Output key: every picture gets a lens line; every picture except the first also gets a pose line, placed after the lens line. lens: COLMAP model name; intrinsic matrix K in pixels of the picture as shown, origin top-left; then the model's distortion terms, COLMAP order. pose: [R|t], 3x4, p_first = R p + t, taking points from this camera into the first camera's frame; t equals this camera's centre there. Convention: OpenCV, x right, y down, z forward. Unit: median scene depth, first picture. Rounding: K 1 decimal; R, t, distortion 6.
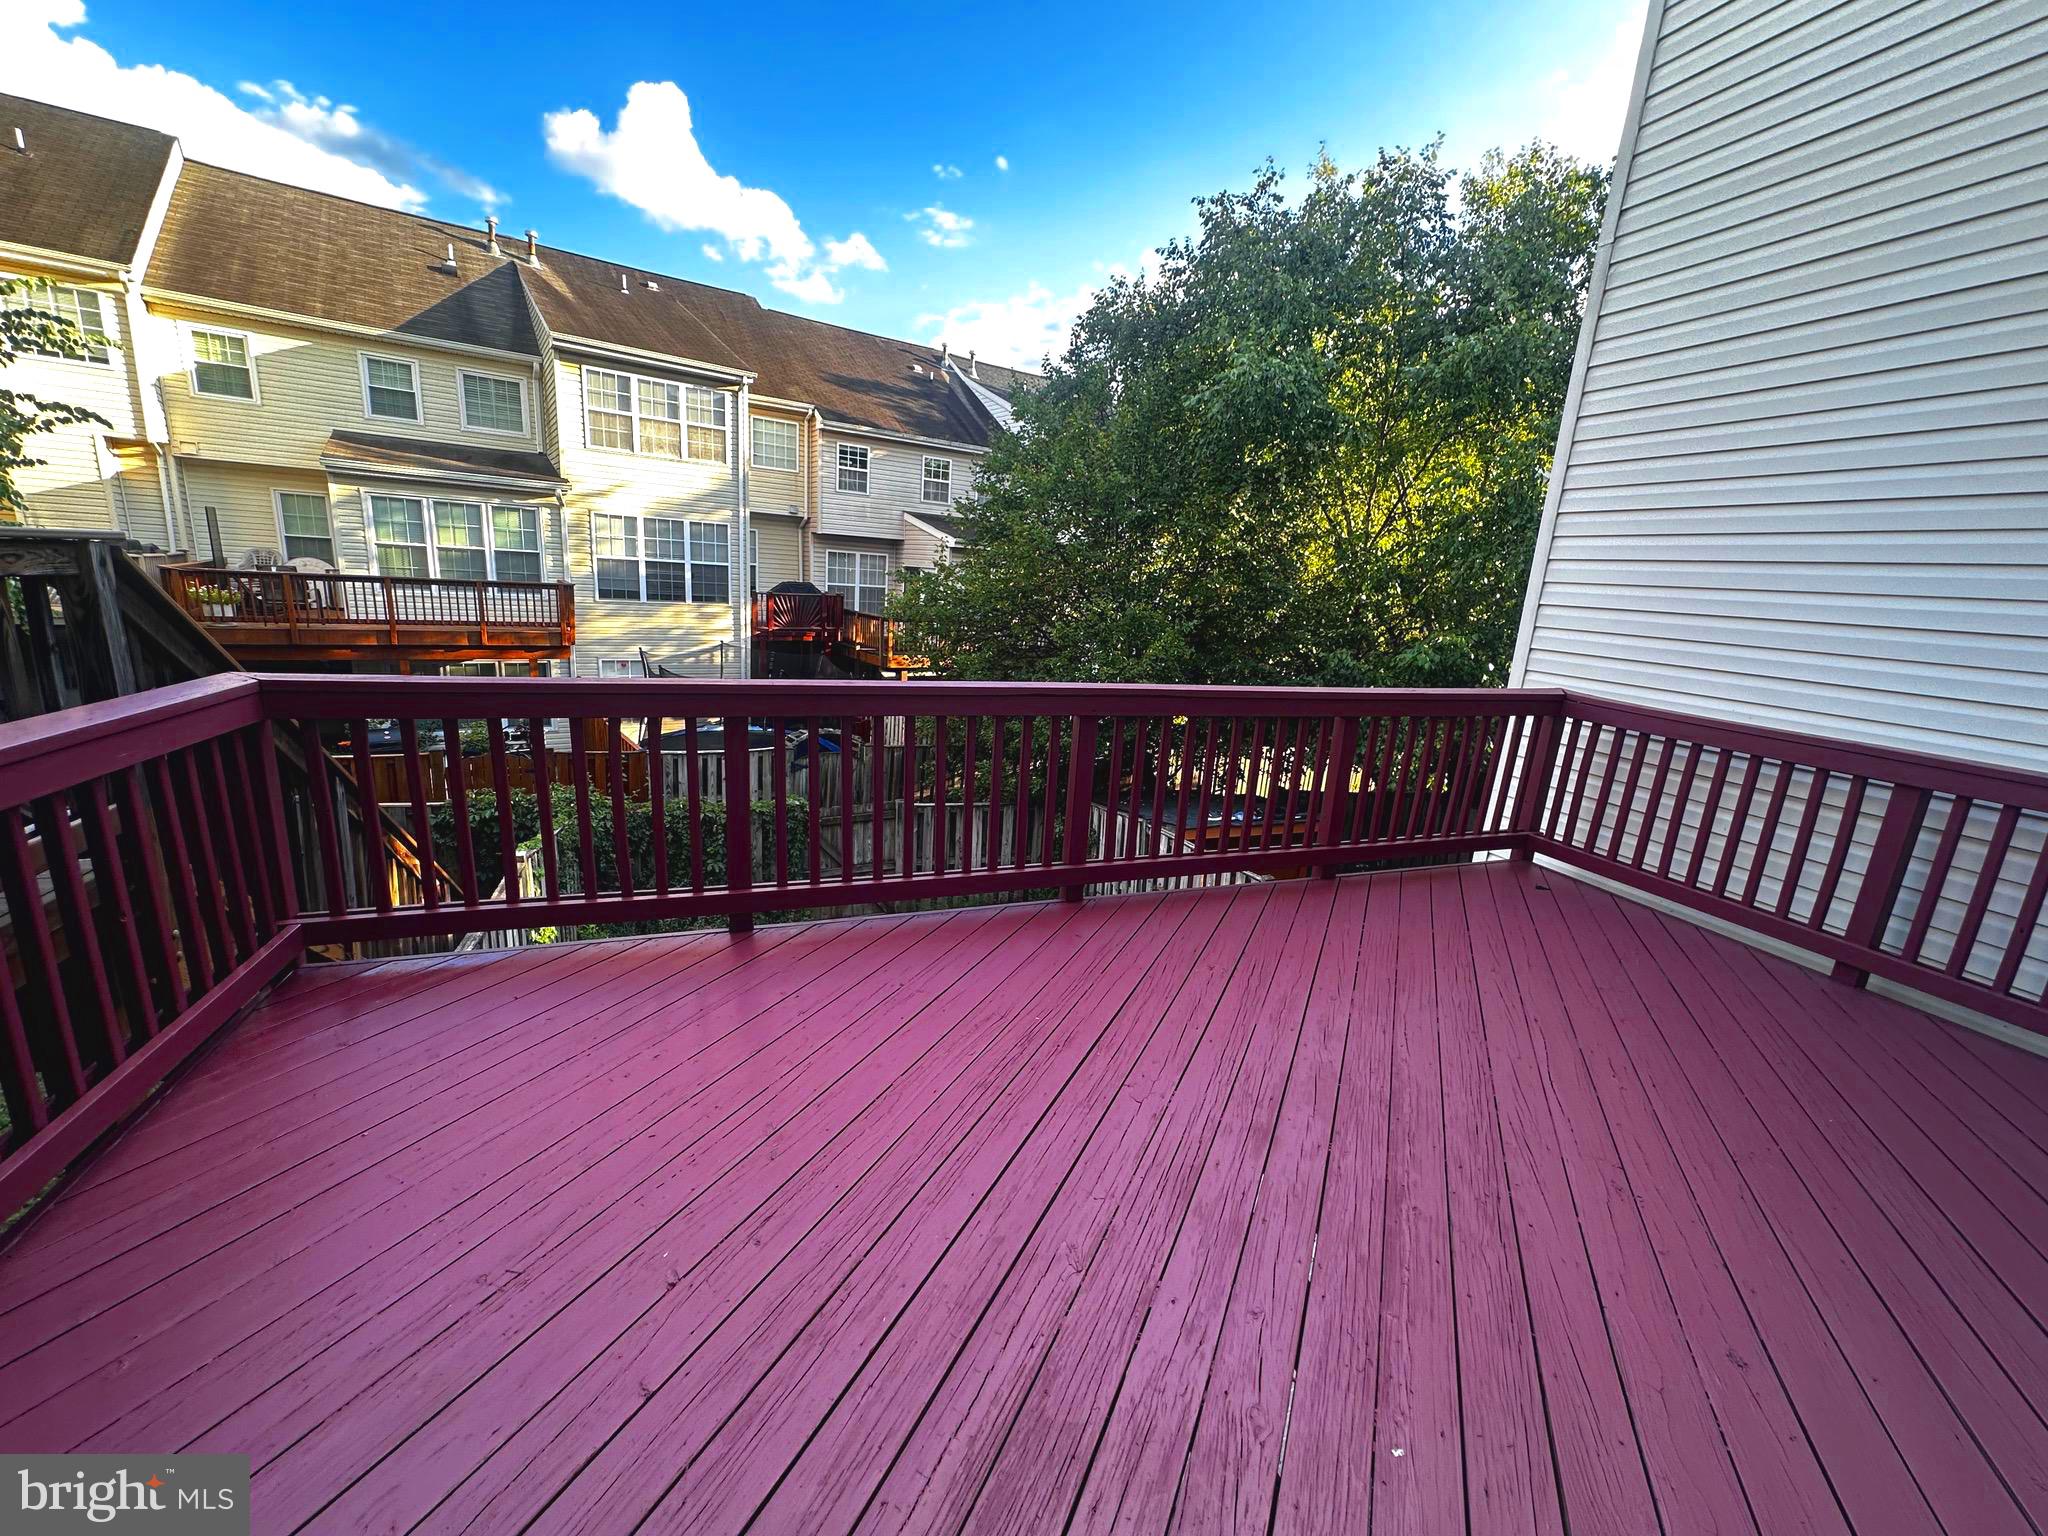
lens RADIAL K [[813.9, 0, 1024.0], [0, 813.9, 768.0], [0, 0, 1]] dist [-0.000676, 0.000020]
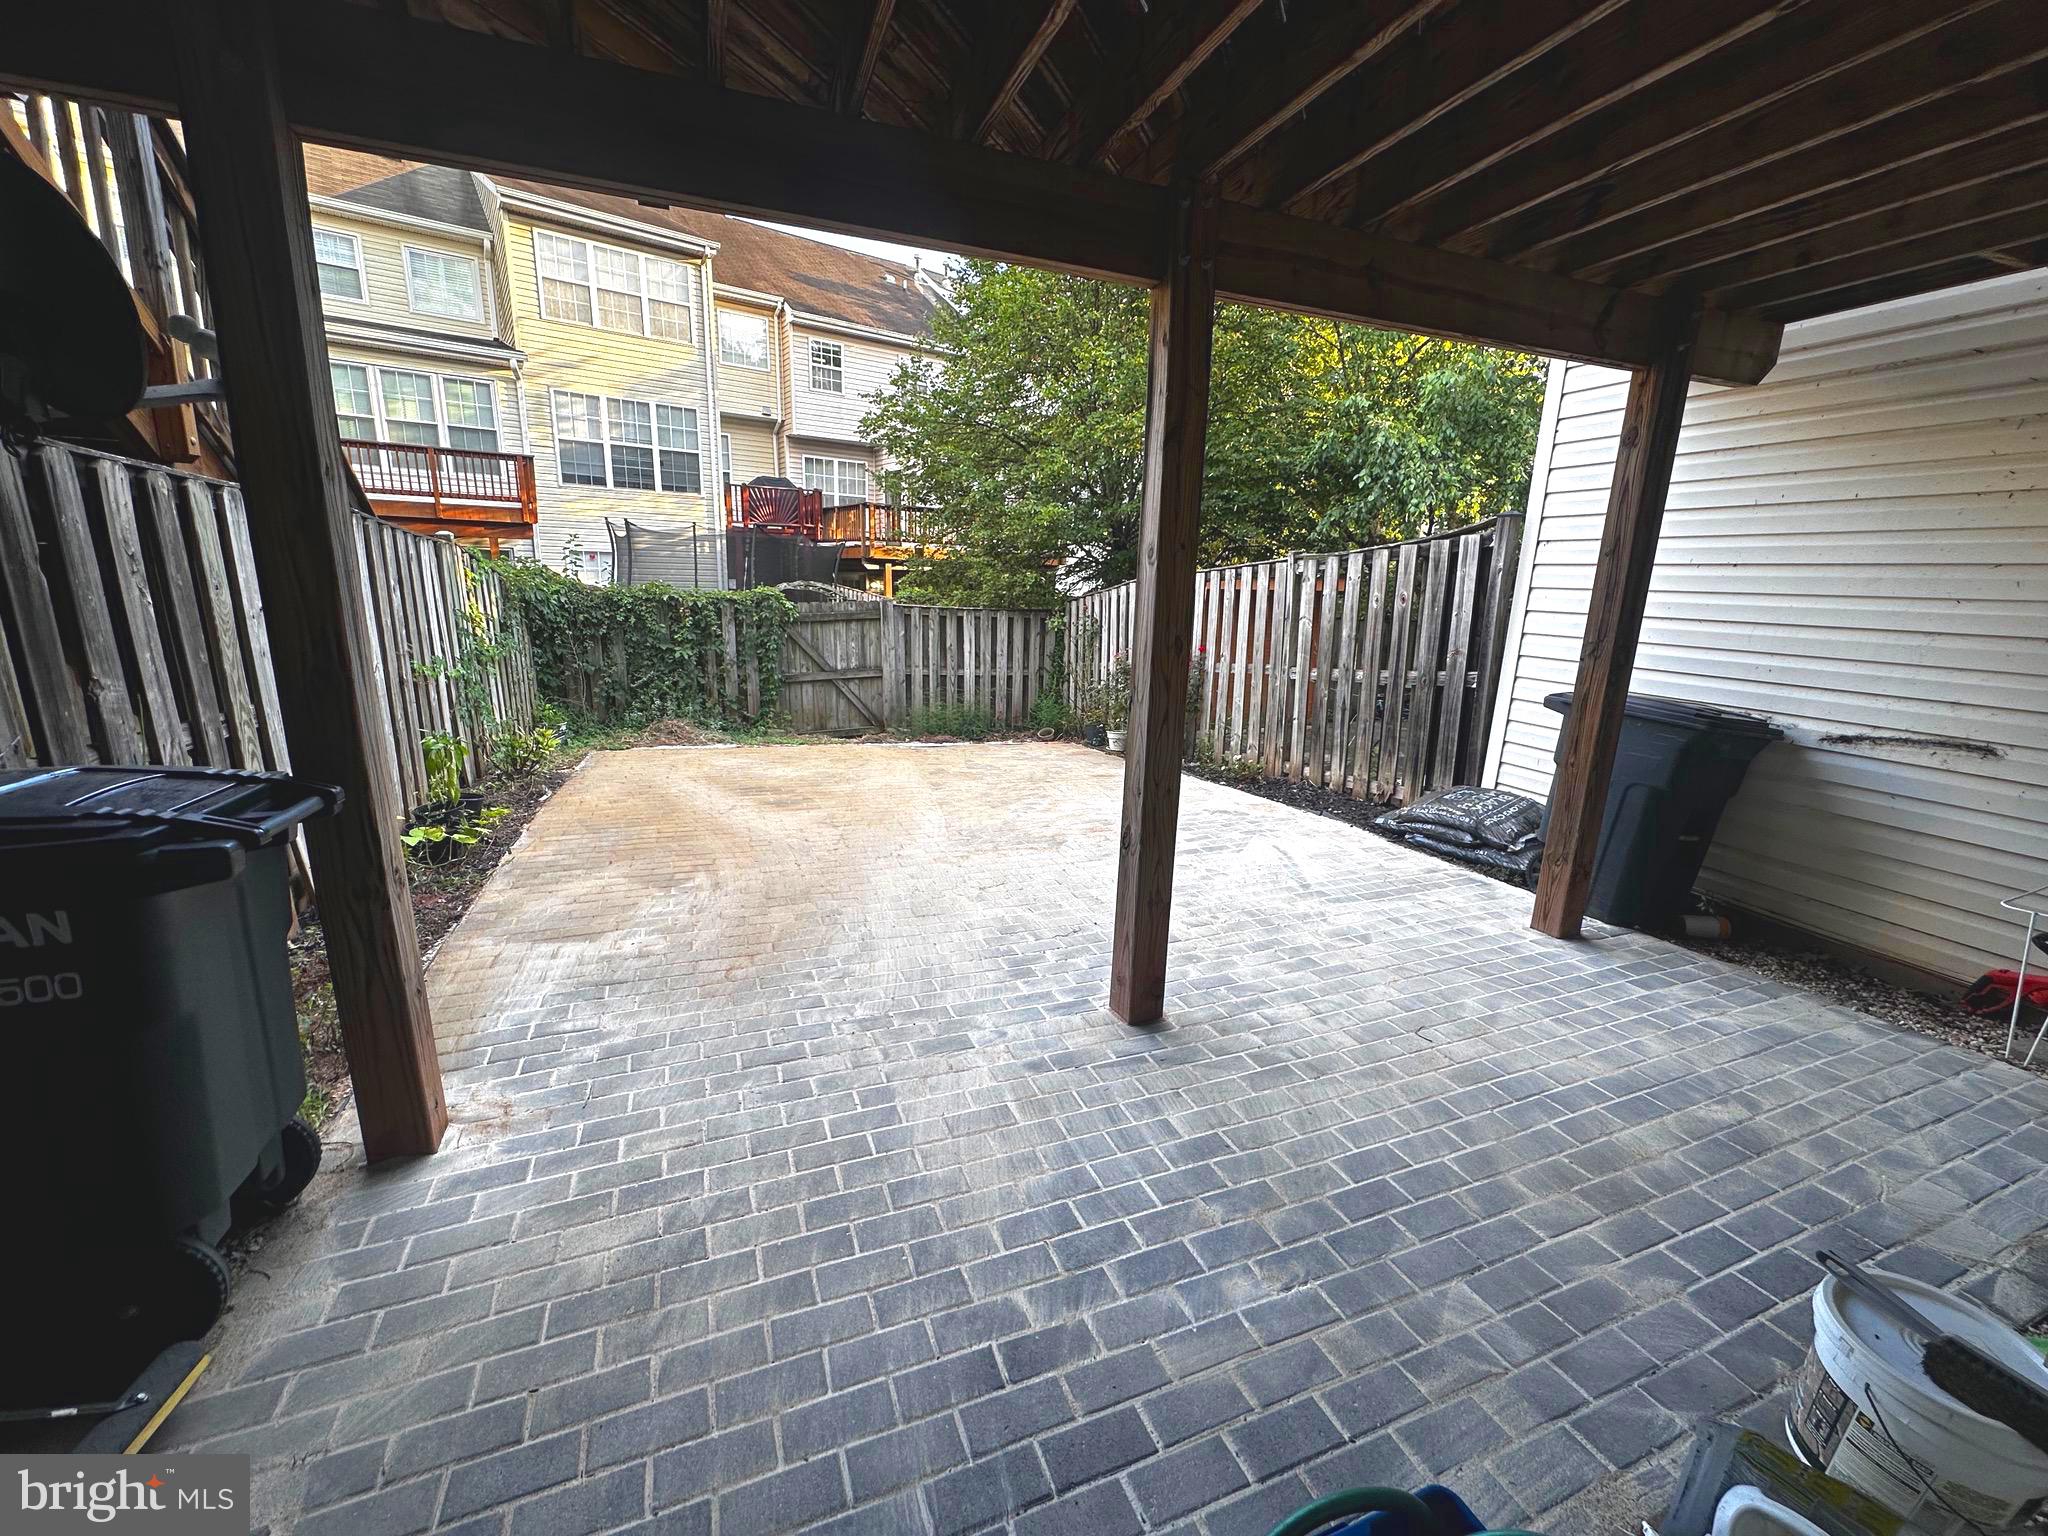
lens RADIAL K [[813.9, 0, 1024.0], [0, 813.9, 768.0], [0, 0, 1]] dist [-0.000676, 0.000020]
pose [[0.999002, -0.044093, 0.007171, -0.005600], [0.044133, 0.999010, -0.005505, 0.145183], [-0.006921, 0.005816, 0.999959, 0.045486]]
